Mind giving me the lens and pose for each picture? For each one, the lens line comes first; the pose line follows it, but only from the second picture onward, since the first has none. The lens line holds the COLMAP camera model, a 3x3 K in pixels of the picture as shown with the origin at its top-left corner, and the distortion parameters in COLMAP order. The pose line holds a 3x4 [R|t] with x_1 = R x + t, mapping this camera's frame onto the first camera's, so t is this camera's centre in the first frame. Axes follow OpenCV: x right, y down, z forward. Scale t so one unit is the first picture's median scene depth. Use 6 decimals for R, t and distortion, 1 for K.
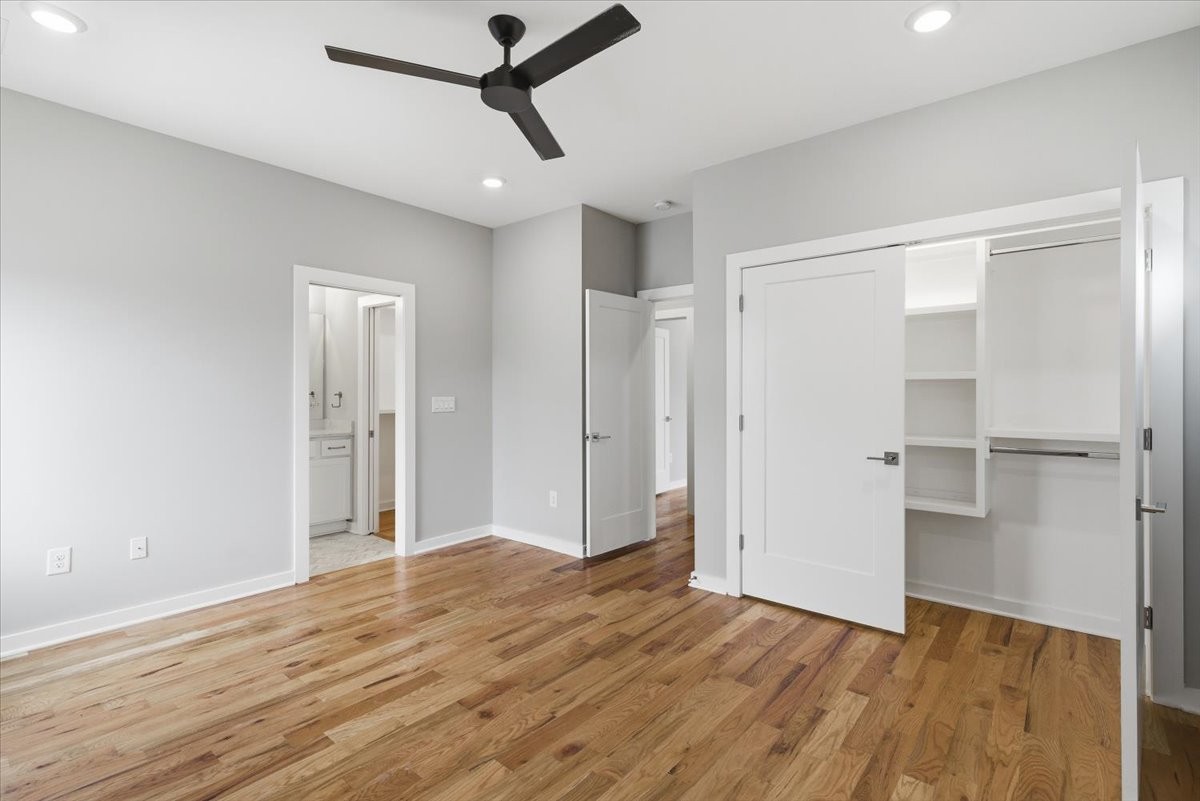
lens RADIAL K [[555.2, 0, 600.9], [0, 555.2, 397.4], [0, 0, 1]] dist [0.001848, -0.000693]
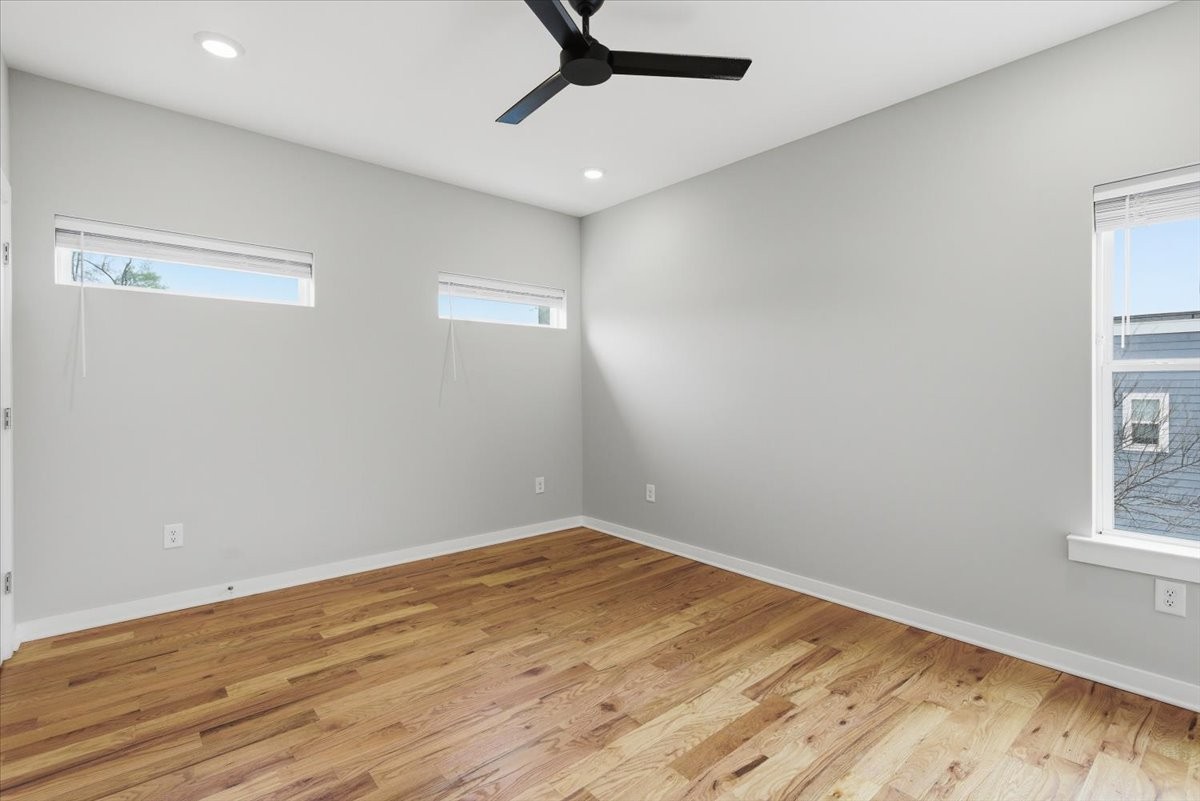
lens RADIAL K [[555.2, 0, 598.8], [0, 555.2, 396.7], [0, 0, 1]] dist [0.001848, -0.000693]
pose [[-0.986770, -0.004401, 0.162068, -0.352855], [-0.000364, 0.999689, 0.024933, -0.000235], [-0.162128, 0.024545, -0.986465, 1.986815]]
